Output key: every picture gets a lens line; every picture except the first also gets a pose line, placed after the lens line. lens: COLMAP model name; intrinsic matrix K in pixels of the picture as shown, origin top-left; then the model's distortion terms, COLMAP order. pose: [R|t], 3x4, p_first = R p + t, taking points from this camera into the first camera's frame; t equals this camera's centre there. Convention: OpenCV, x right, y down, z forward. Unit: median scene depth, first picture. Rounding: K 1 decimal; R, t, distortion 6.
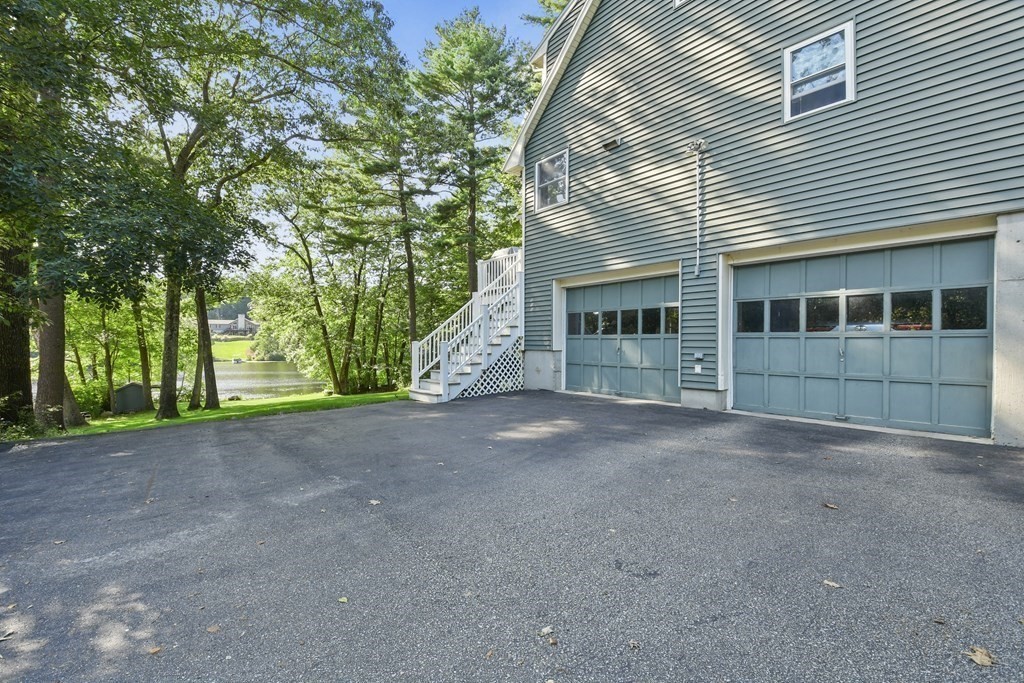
lens RADIAL K [[432.7, 0, 512.0], [0, 432.7, 341.9], [0, 0, 1]] dist [-0.014009, 0.000082]
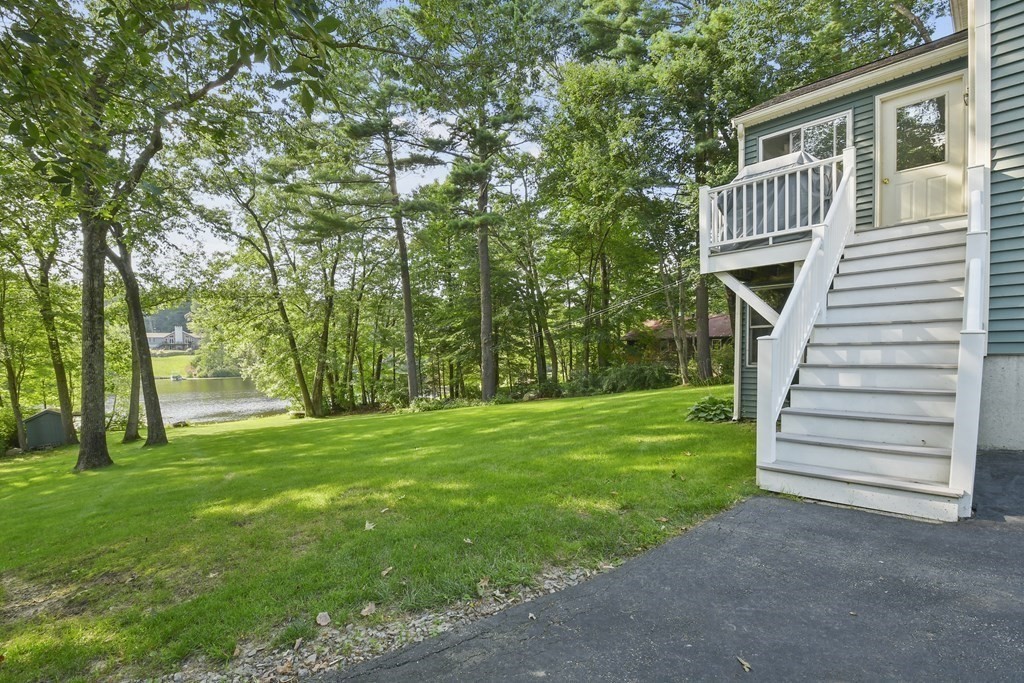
lens RADIAL K [[451.0, 0, 521.2], [0, 451.0, 374.6], [0, 0, 1]] dist [-0.019080, -0.004242]
pose [[0.995649, -0.016454, 0.091715, -0.082967], [0.012043, 0.998753, 0.048449, 0.002293], [-0.092398, -0.047134, 0.994606, 0.108432]]
